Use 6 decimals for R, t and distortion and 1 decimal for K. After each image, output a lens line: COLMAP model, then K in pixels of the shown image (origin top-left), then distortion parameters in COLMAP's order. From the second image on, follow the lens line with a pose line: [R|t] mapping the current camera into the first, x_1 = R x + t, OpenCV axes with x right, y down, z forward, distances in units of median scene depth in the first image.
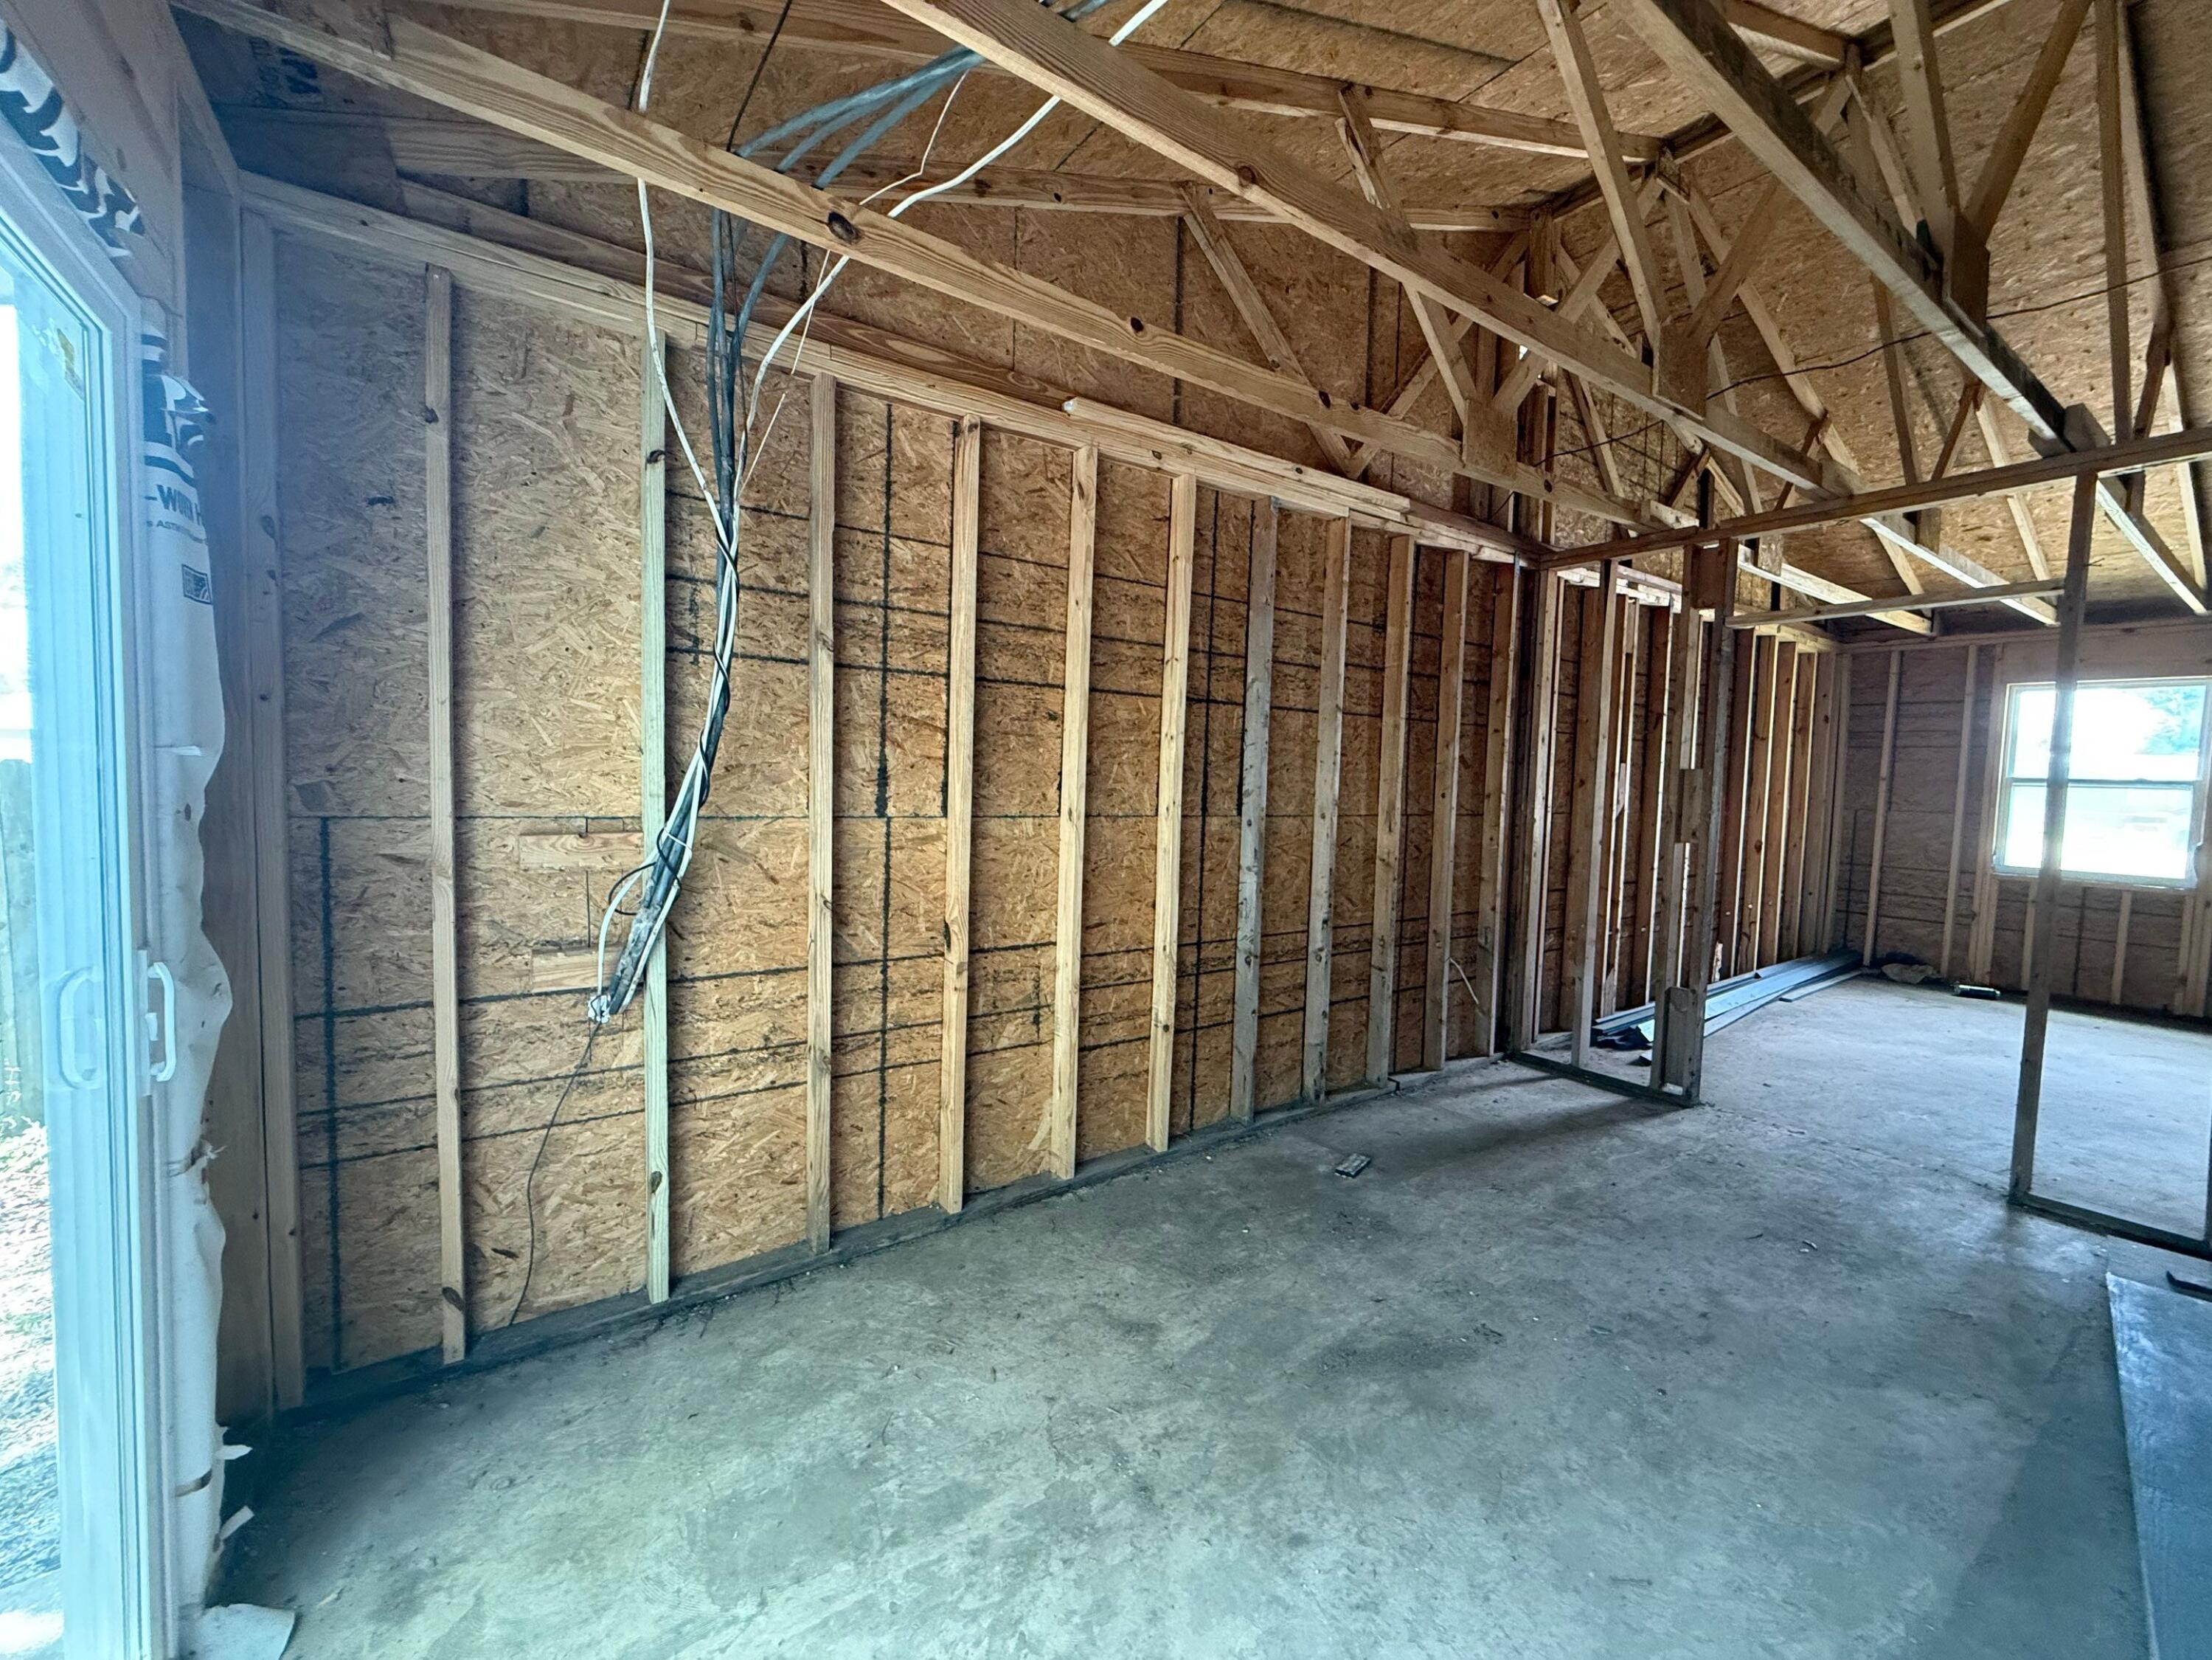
lens RADIAL K [[884.8, 0, 1098.5], [0, 884.8, 825.0], [0, 0, 1]] dist [-0.001298, 0.000055]
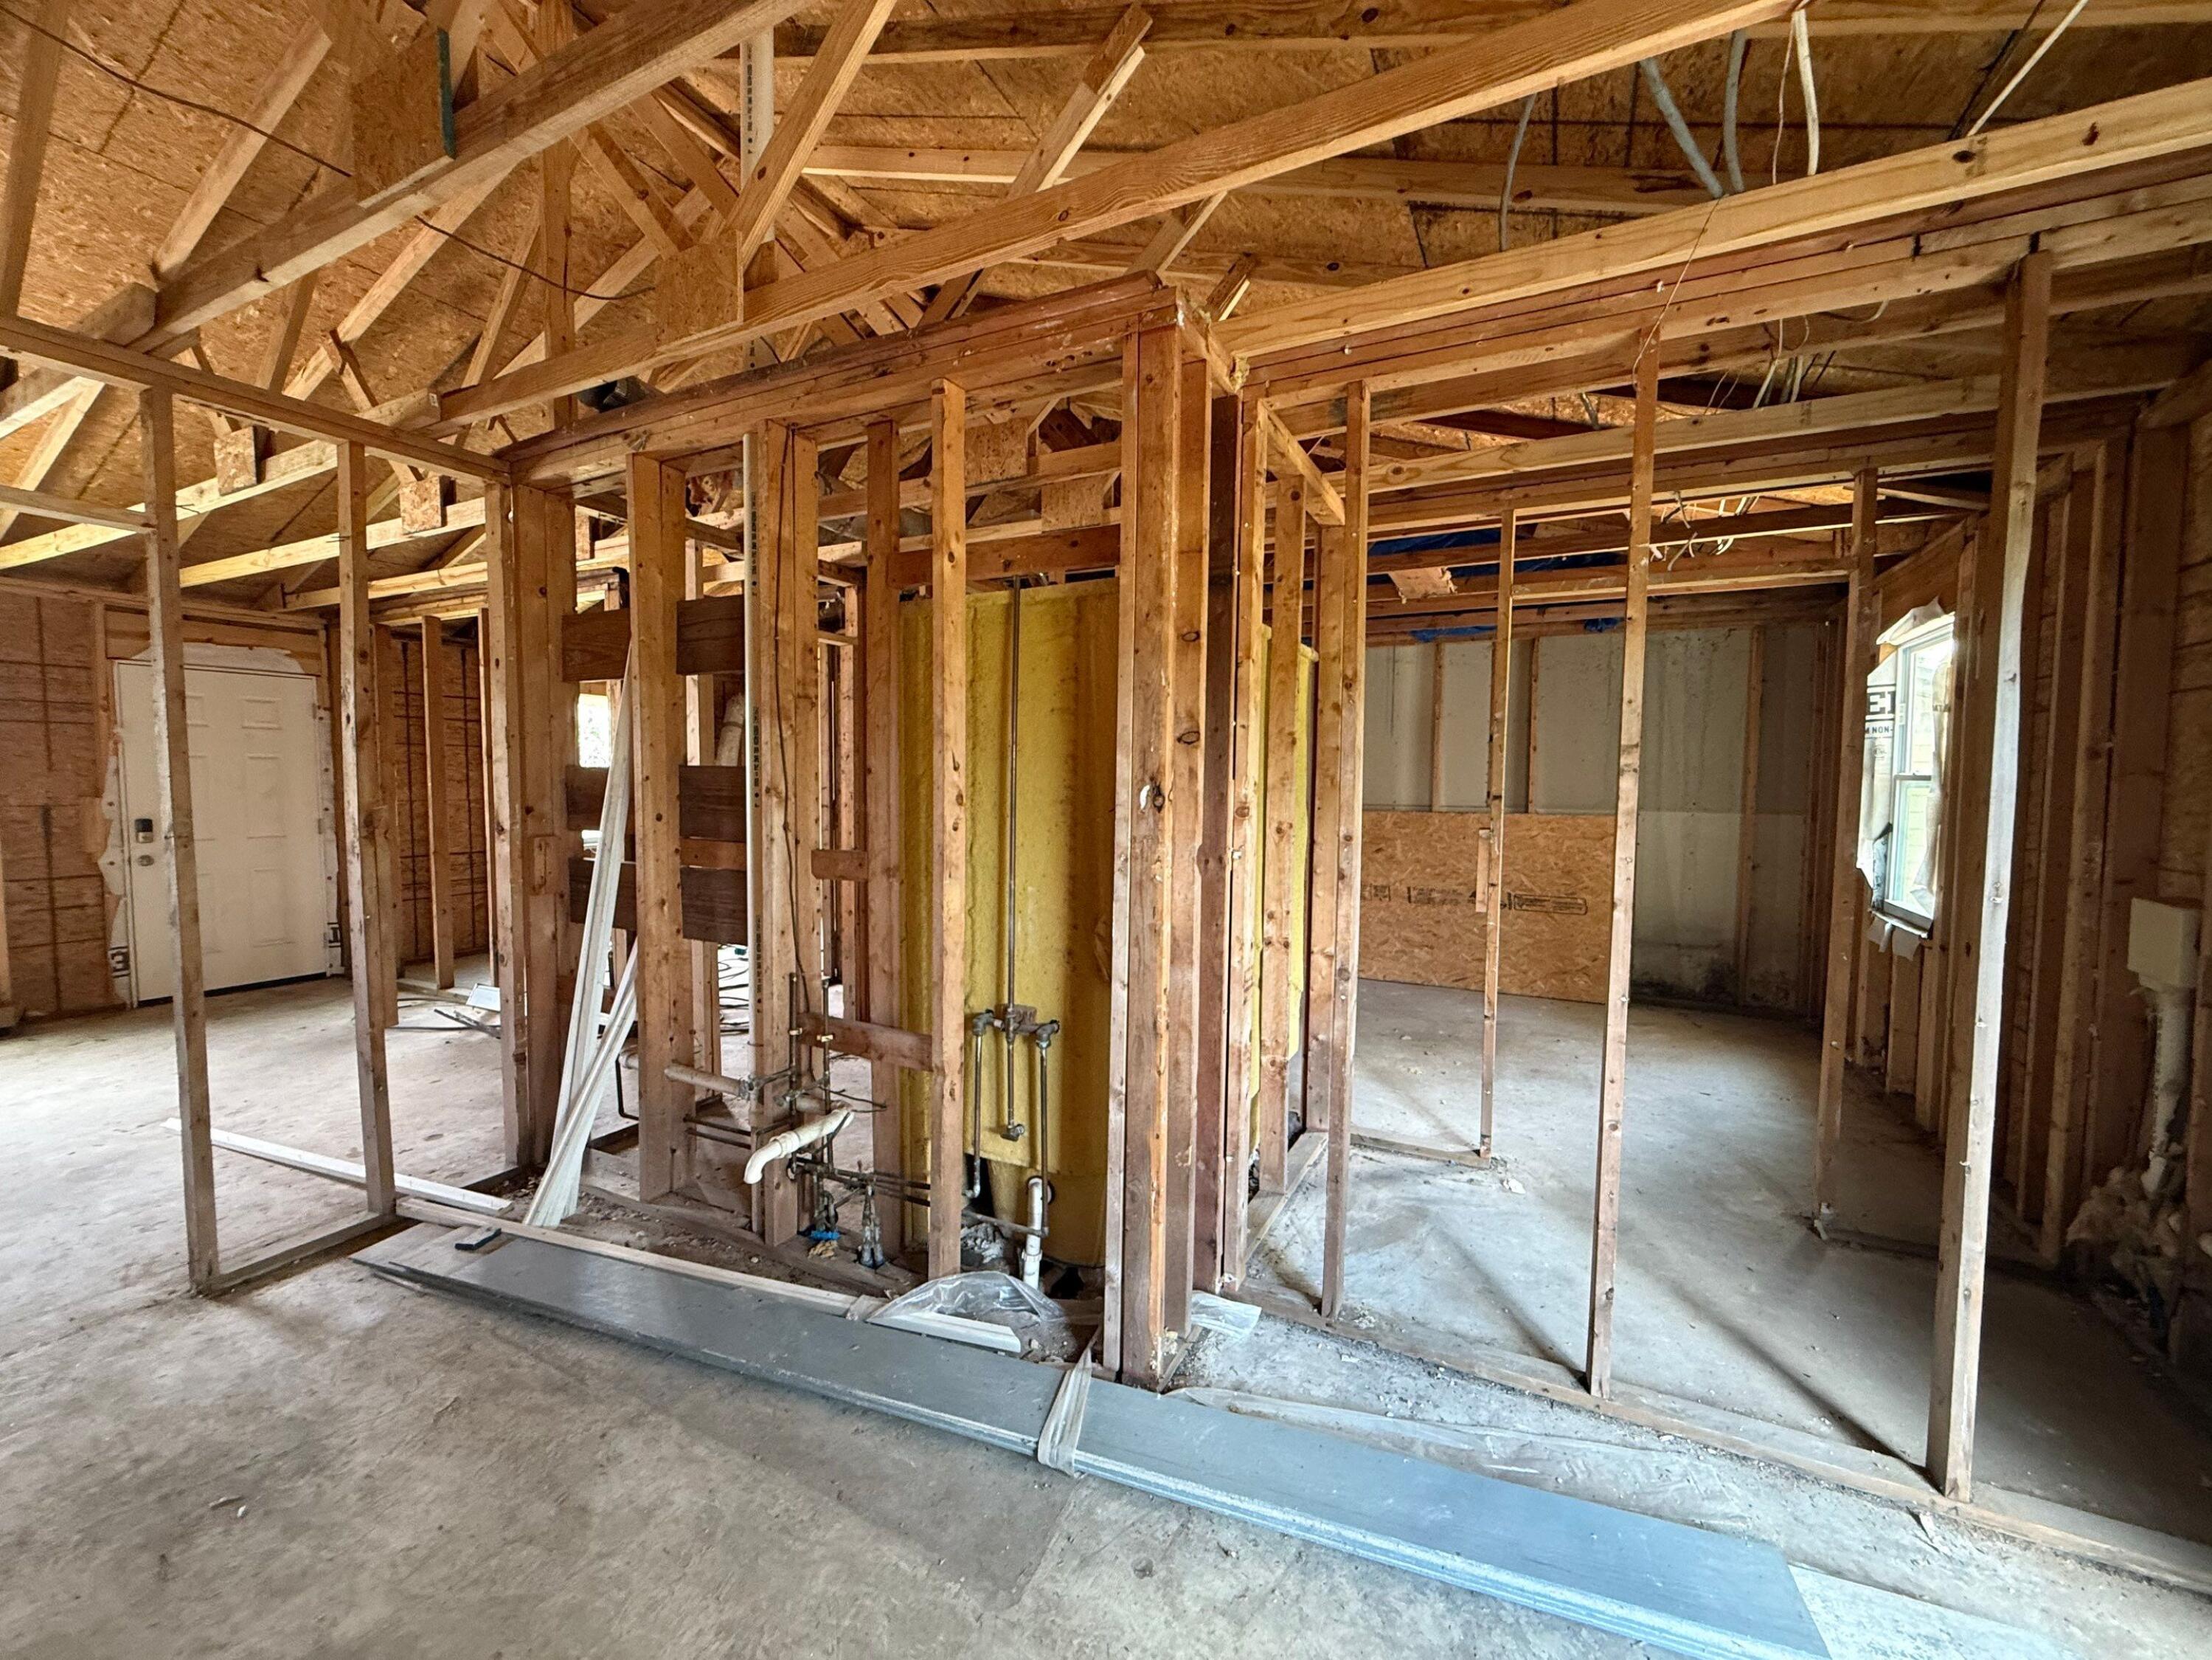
lens RADIAL K [[884.8, 0, 1102.2], [0, 884.8, 831.9], [0, 0, 1]] dist [-0.001298, 0.000055]
pose [[-0.465848, -0.079984, 0.881242, -0.040341], [0.037511, 0.993226, 0.109977, -0.087487], [-0.884069, 0.084289, -0.459692, 0.973097]]
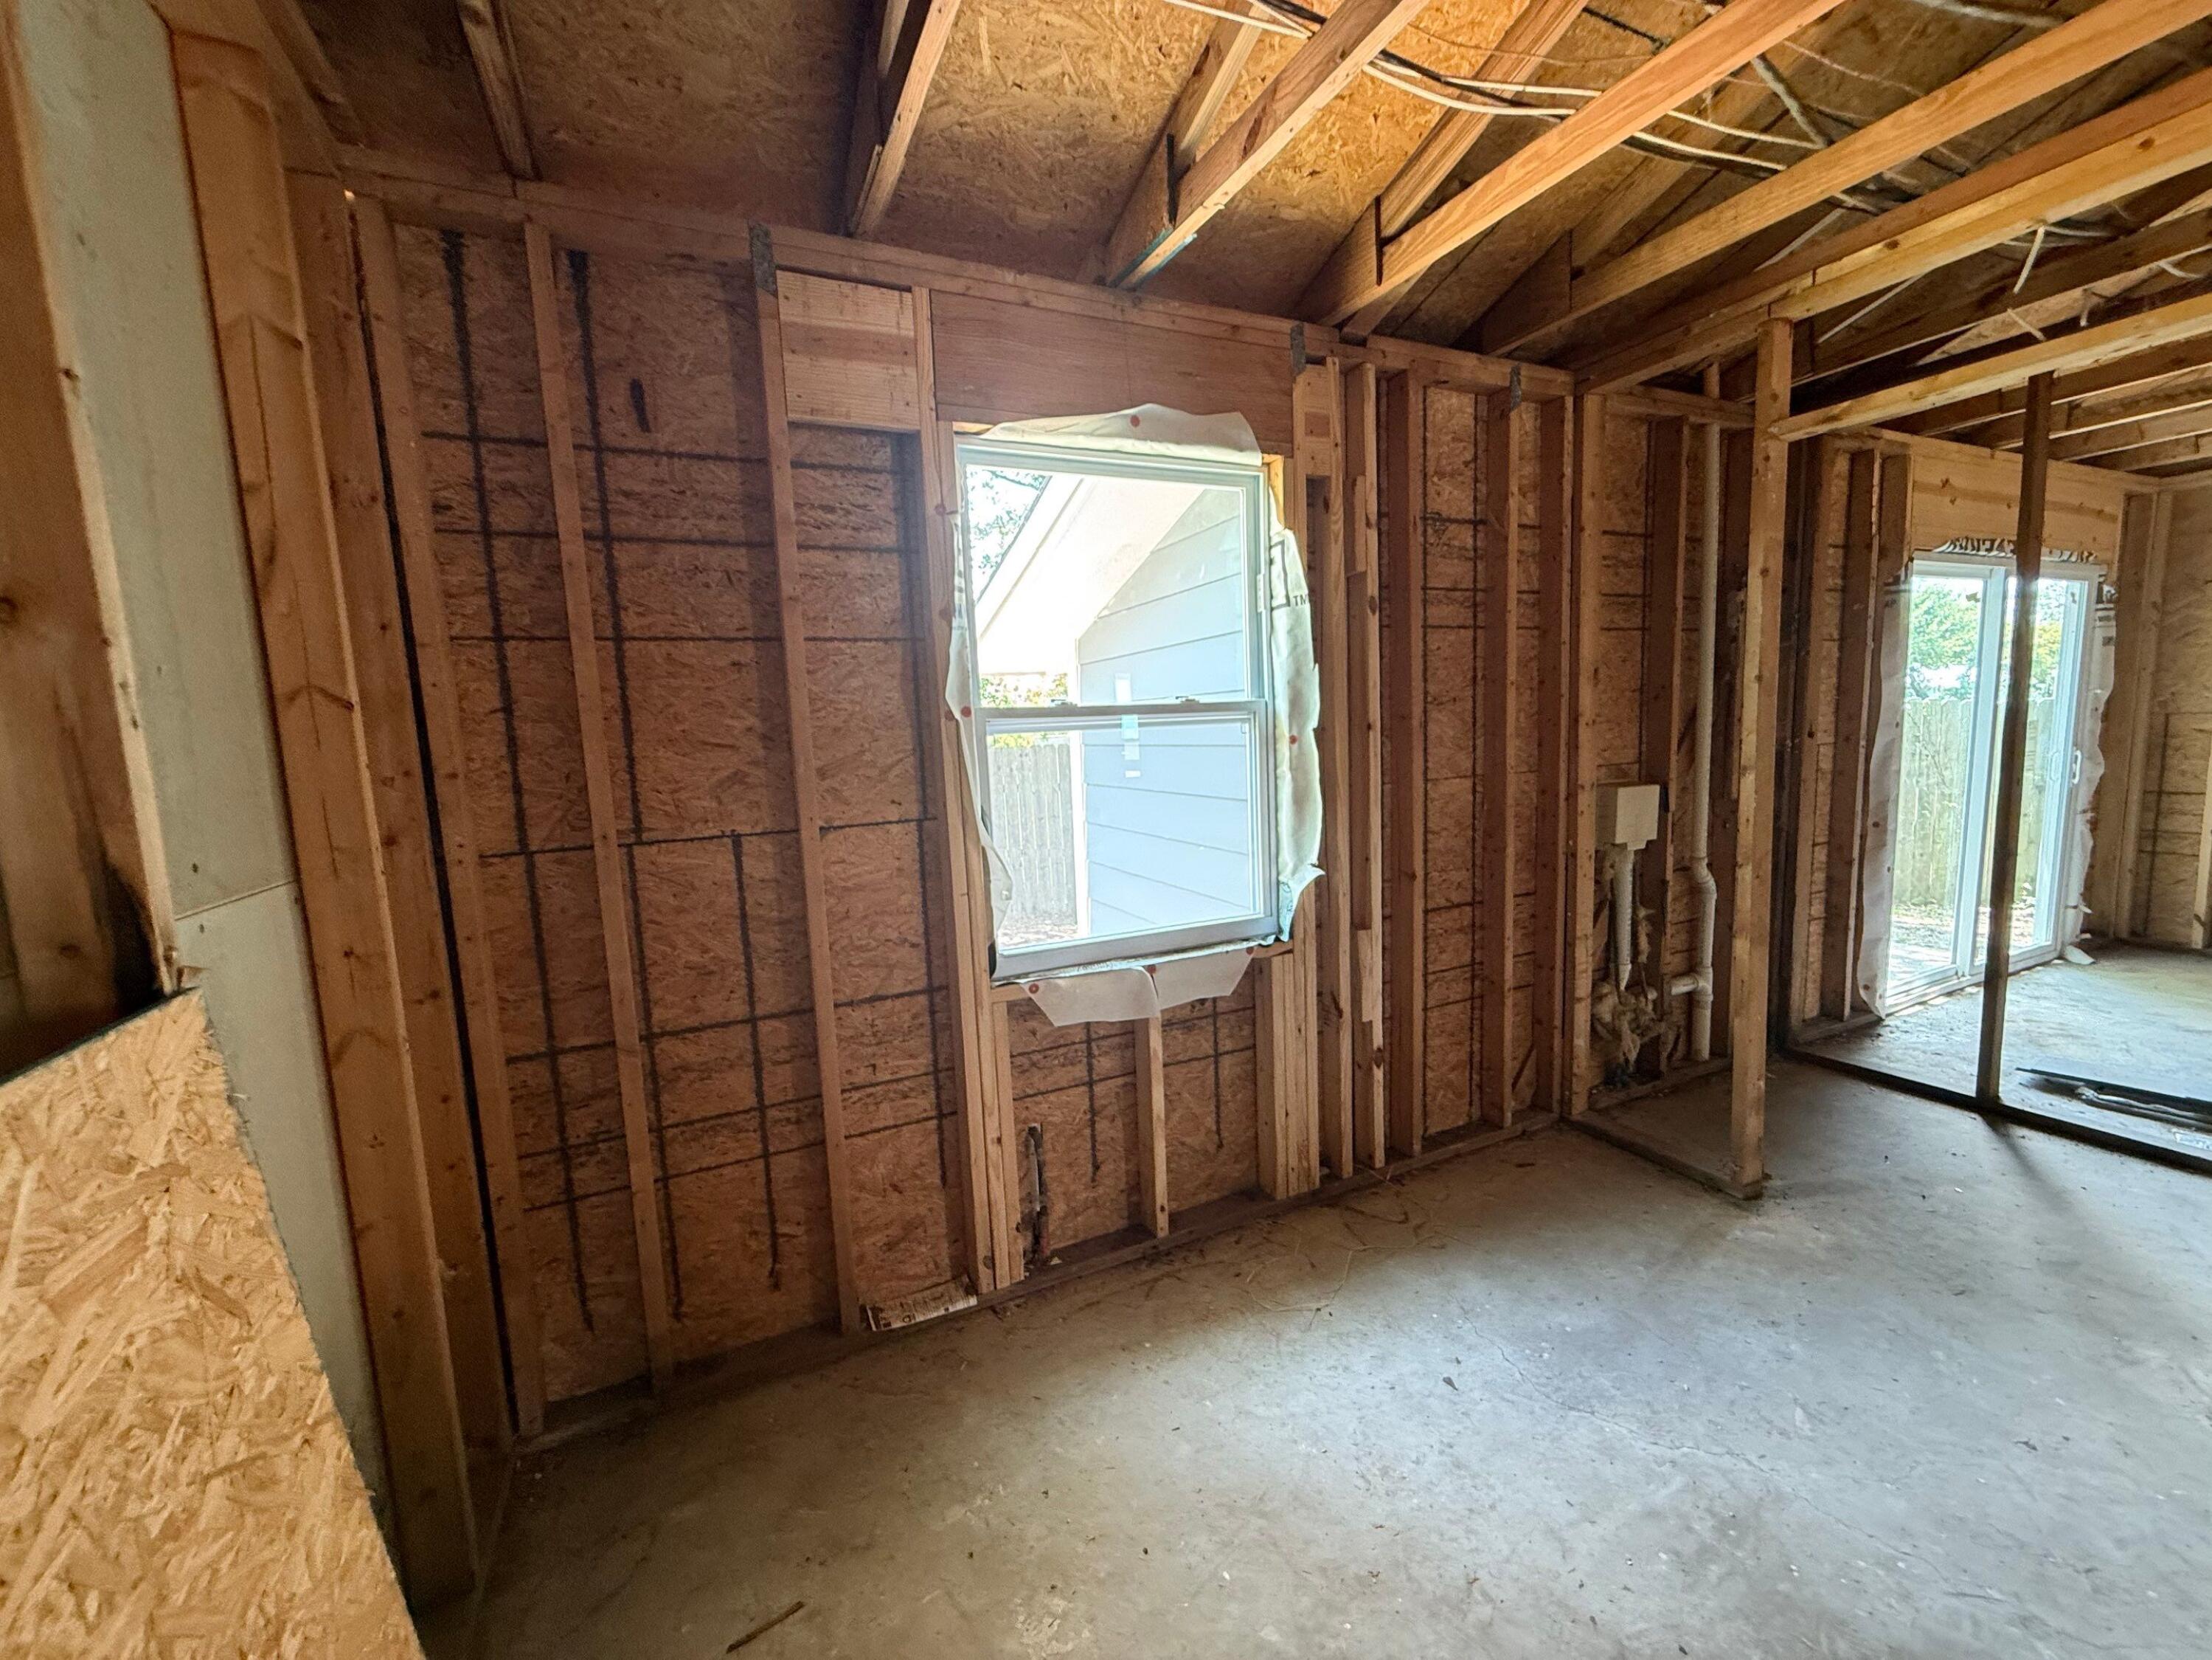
lens RADIAL K [[884.8, 0, 1103.0], [0, 884.8, 828.6], [0, 0, 1]] dist [-0.001298, 0.000055]
pose [[-0.173665, 0.099755, -0.979740, 2.125251], [-0.023320, 0.994161, 0.105357, 0.121619], [0.984529, 0.041145, -0.170325, -1.529772]]
